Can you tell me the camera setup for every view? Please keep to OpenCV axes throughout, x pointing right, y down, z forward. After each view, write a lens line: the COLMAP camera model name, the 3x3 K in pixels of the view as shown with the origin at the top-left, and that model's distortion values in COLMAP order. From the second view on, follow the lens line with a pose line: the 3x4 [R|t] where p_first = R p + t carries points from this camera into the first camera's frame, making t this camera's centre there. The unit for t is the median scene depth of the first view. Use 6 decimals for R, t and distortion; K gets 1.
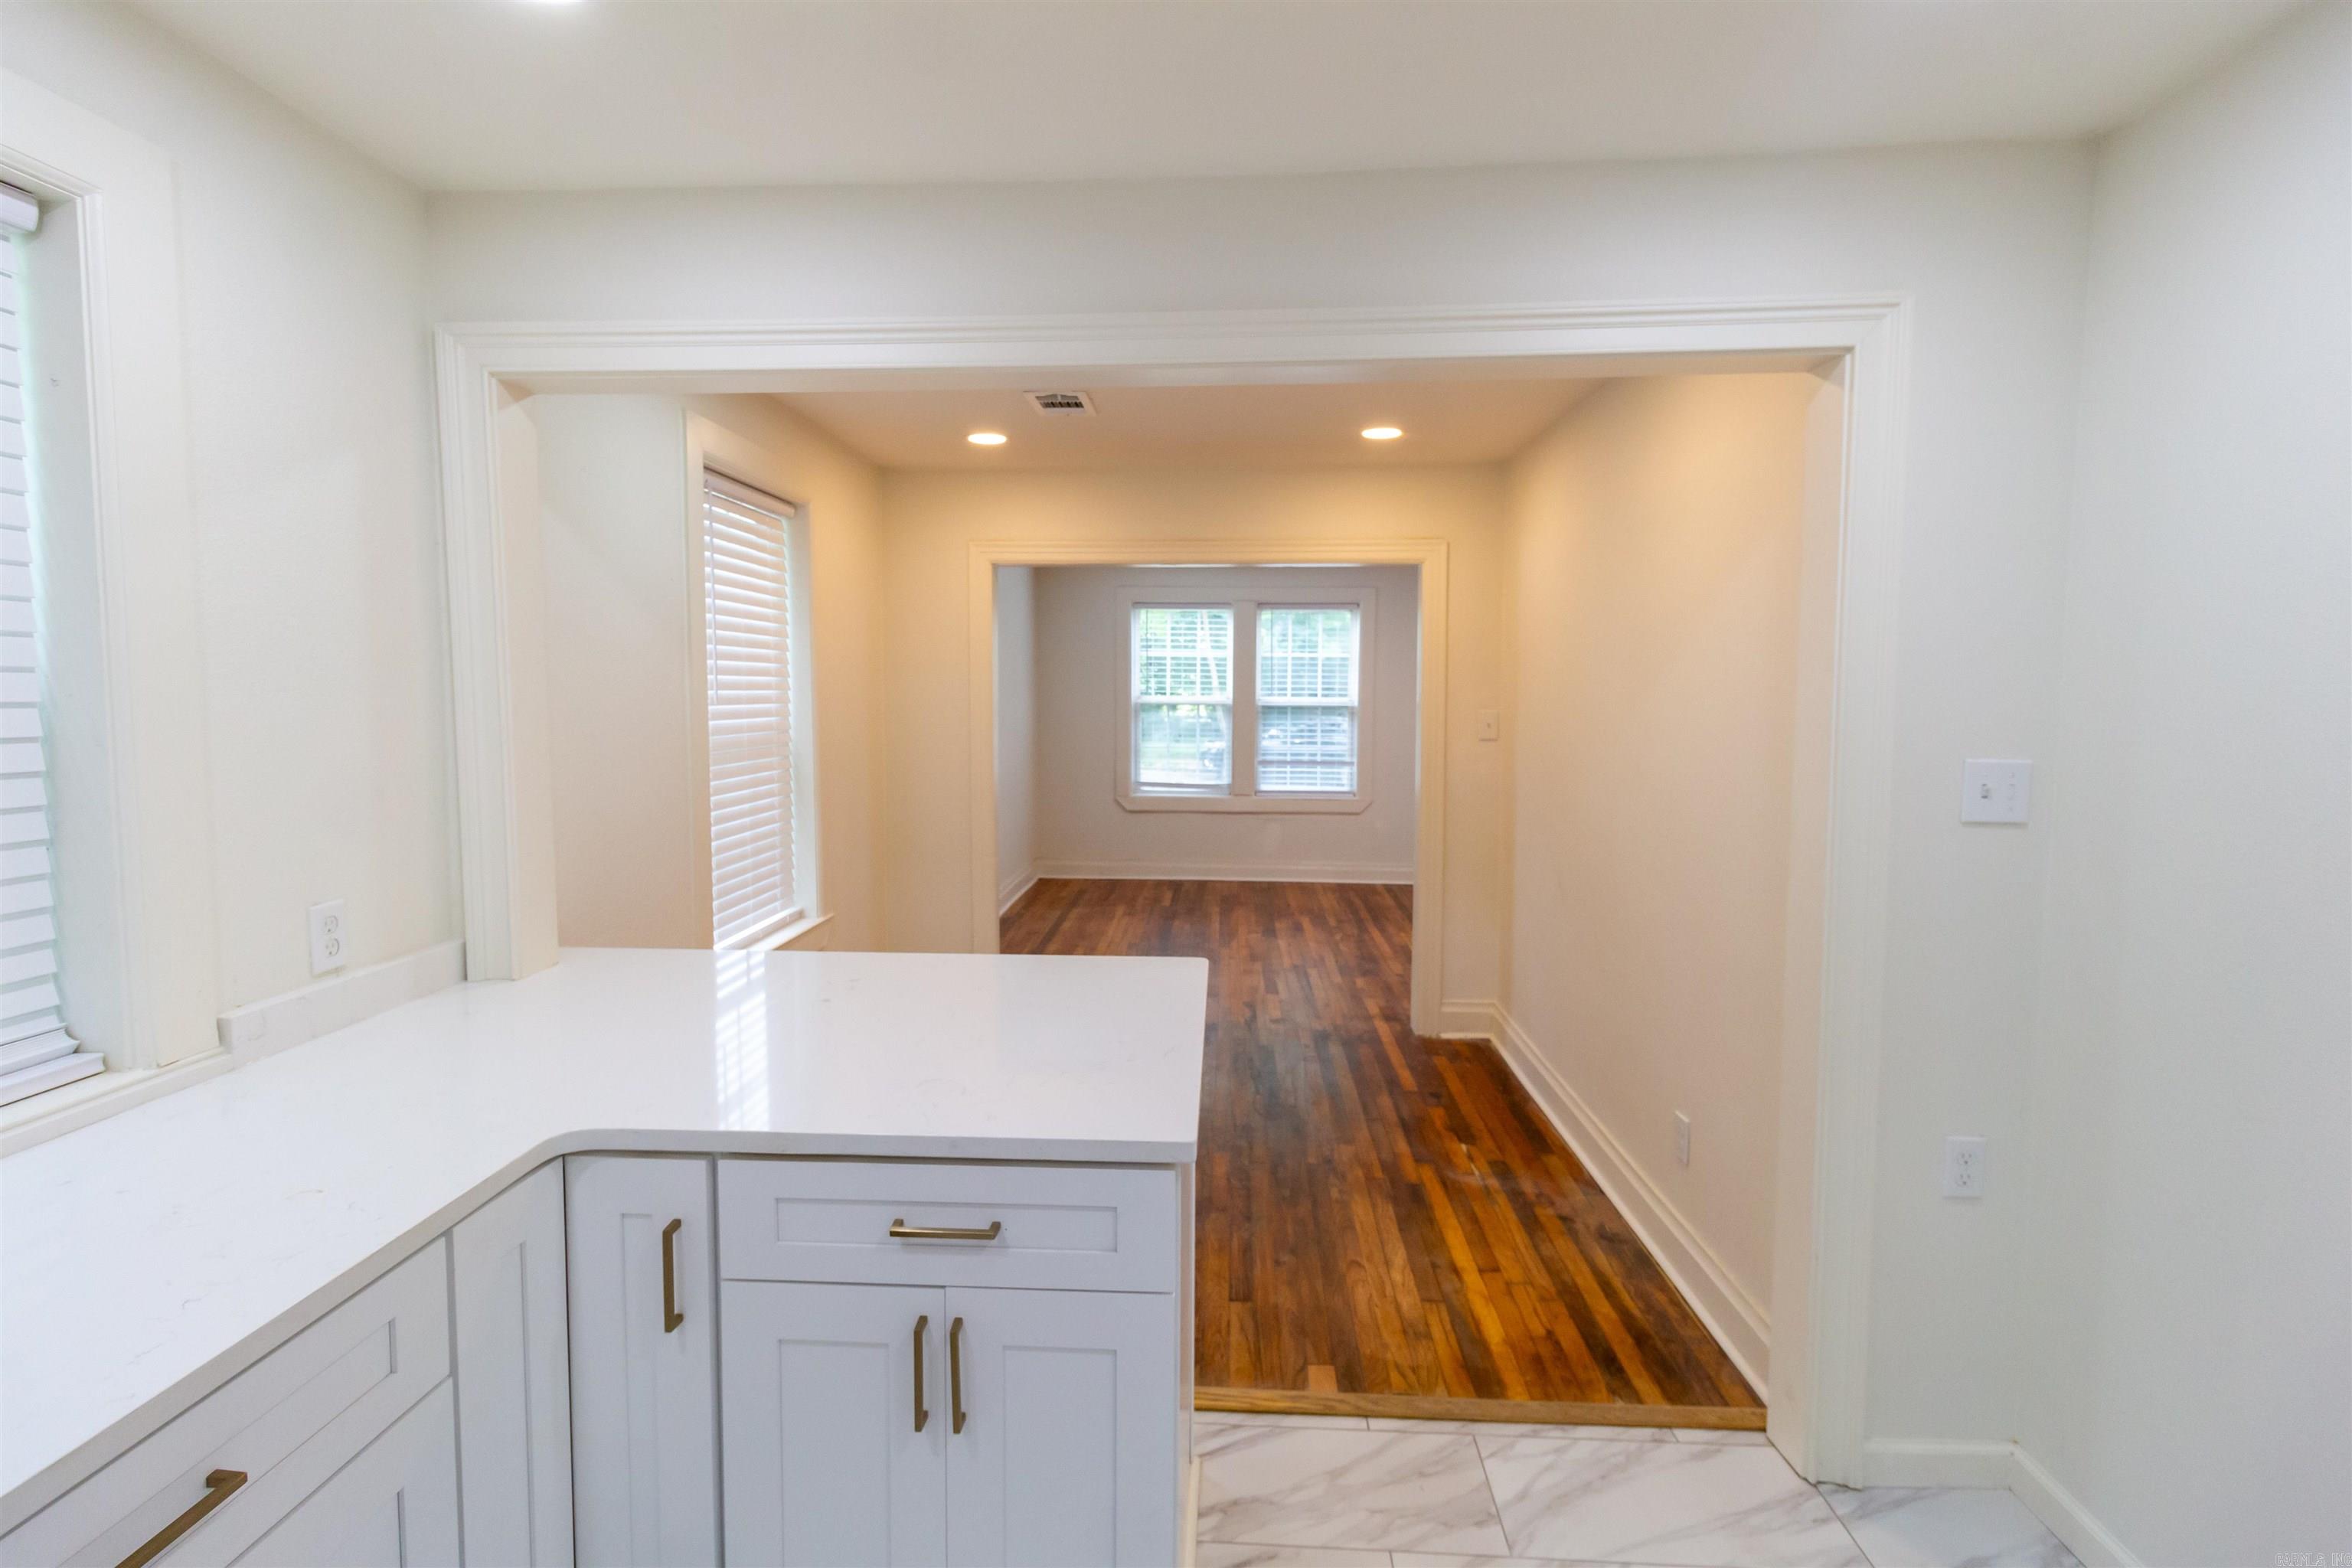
lens RADIAL K [[1083.4, 0, 1165.1], [0, 1083.4, 766.5], [0, 0, 1]] dist [-0.000523, 0.000093]
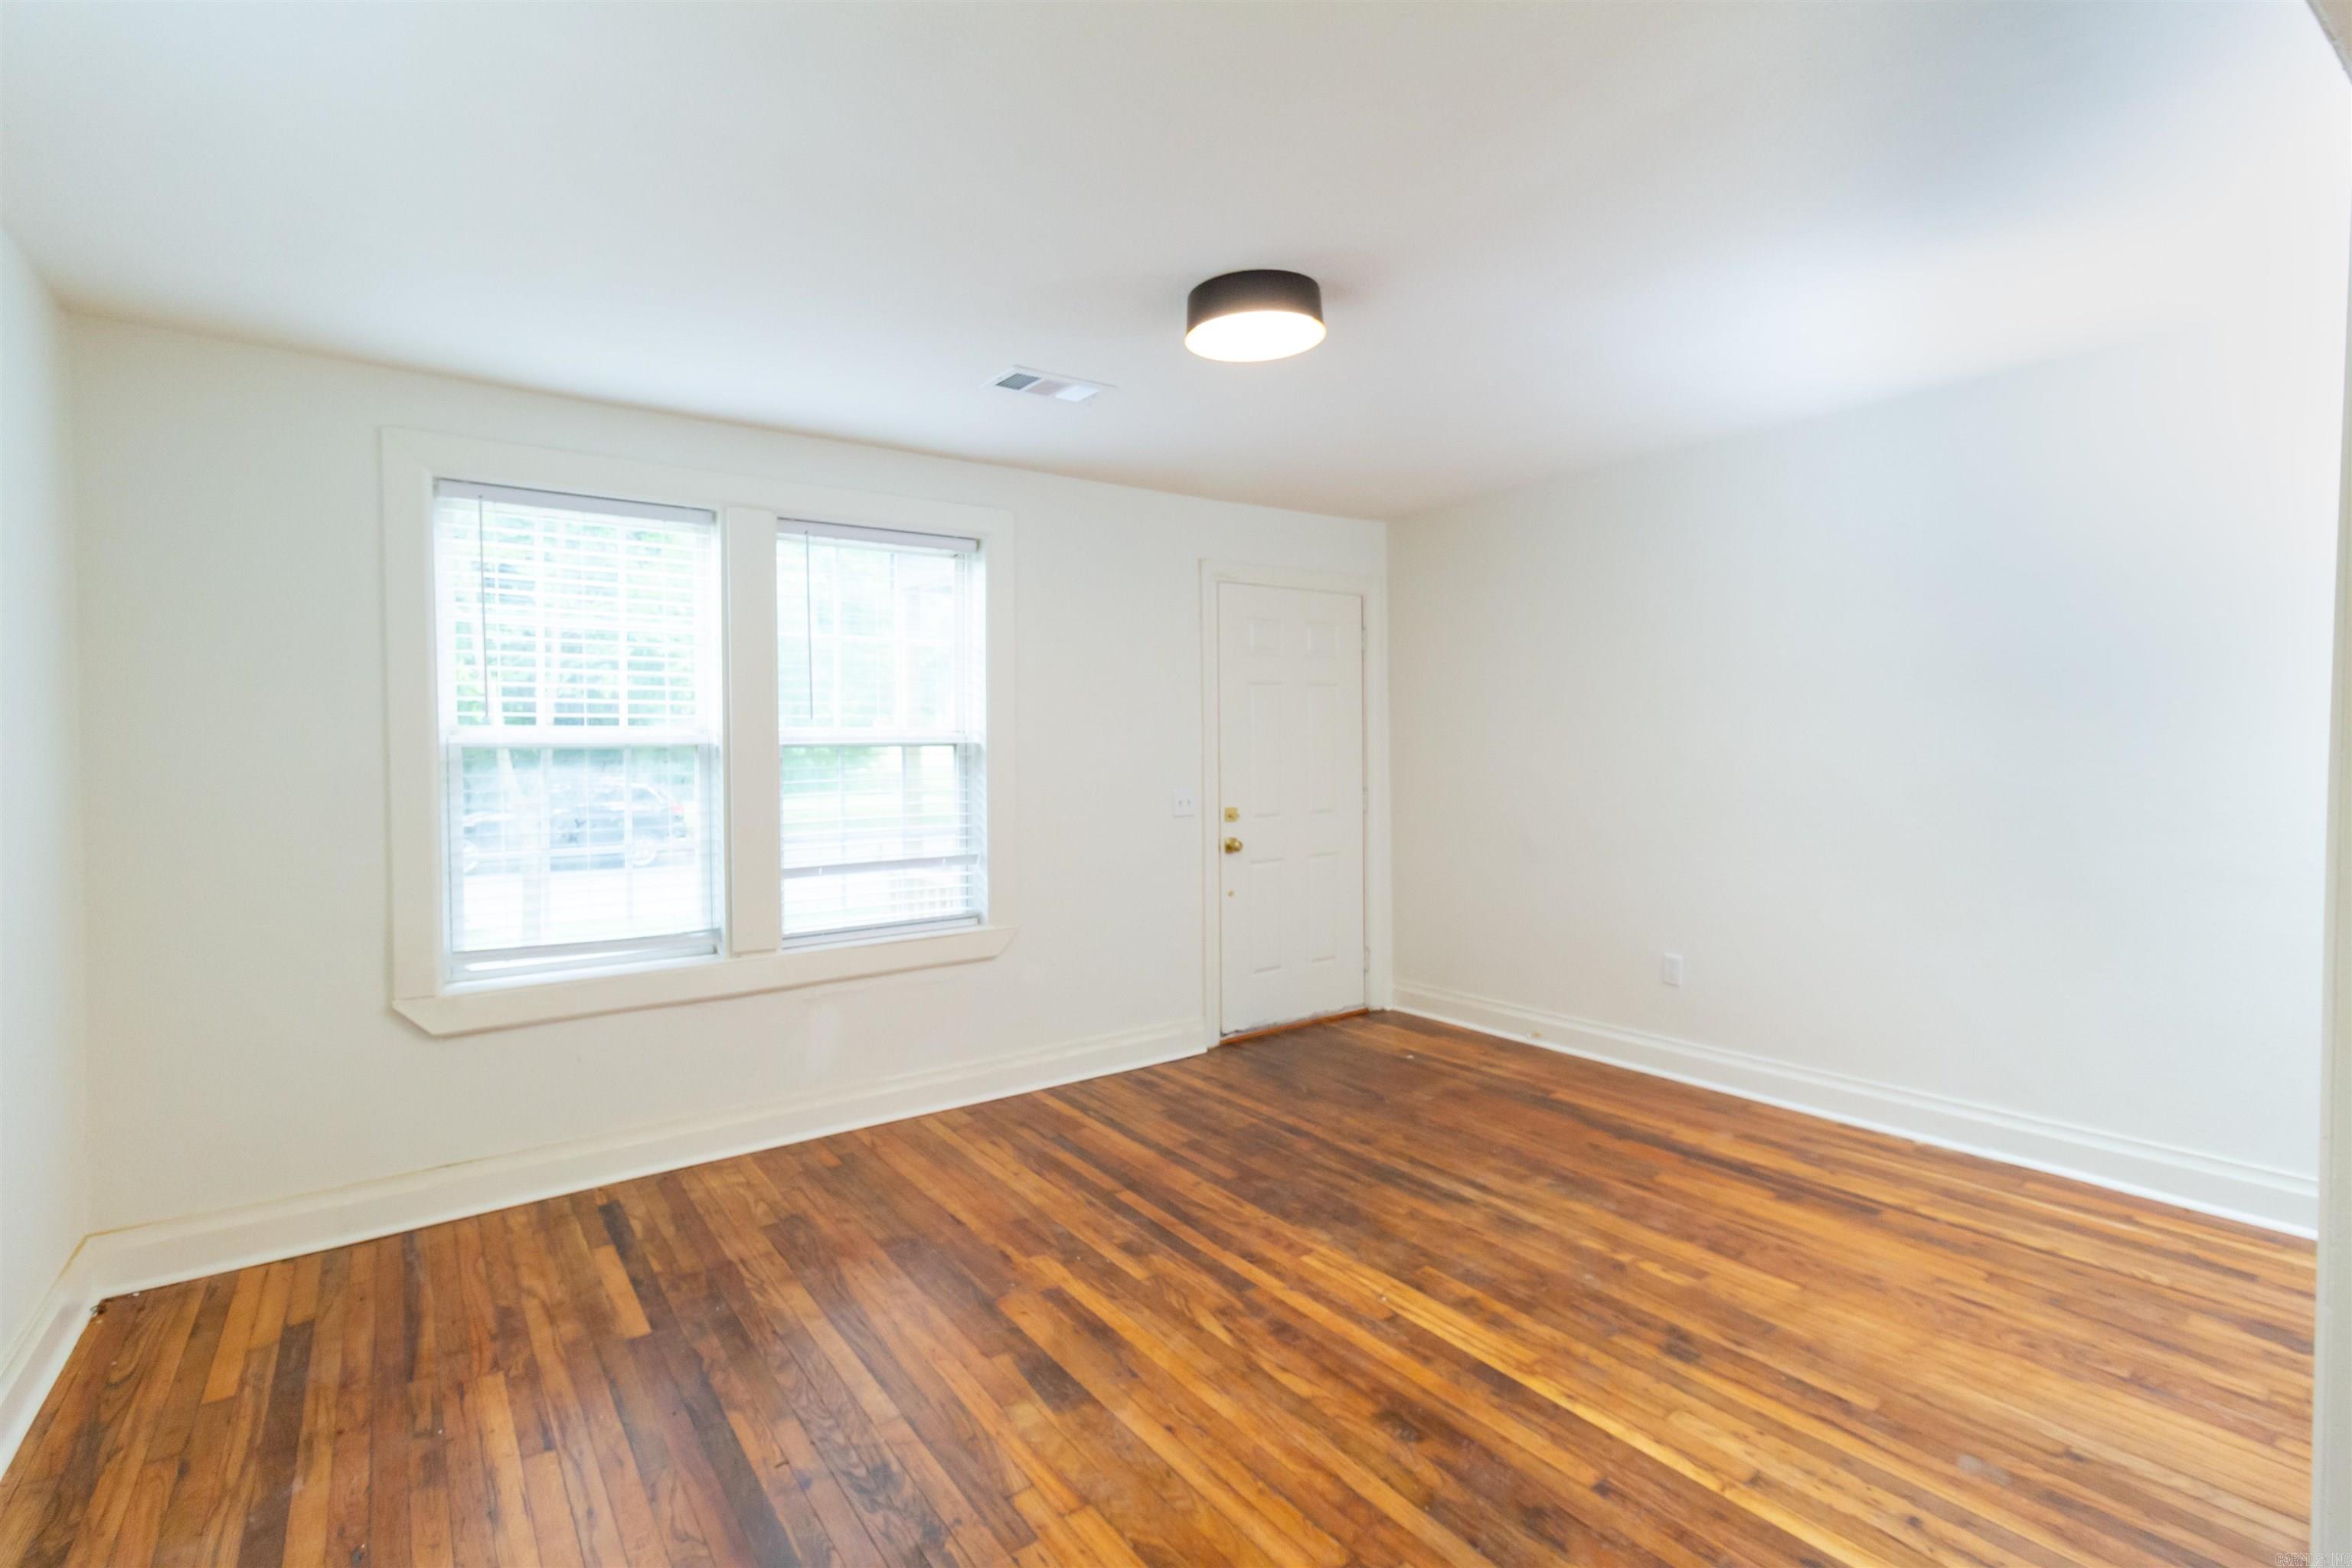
lens RADIAL K [[1083.4, 0, 1172.2], [0, 1083.4, 764.4], [0, 0, 1]] dist [-0.000523, 0.000093]
pose [[0.777296, -0.026331, 0.628584, -0.178500], [0.053000, 0.998313, -0.023719, -0.076676], [-0.626899, 0.051752, 0.777380, 1.423634]]
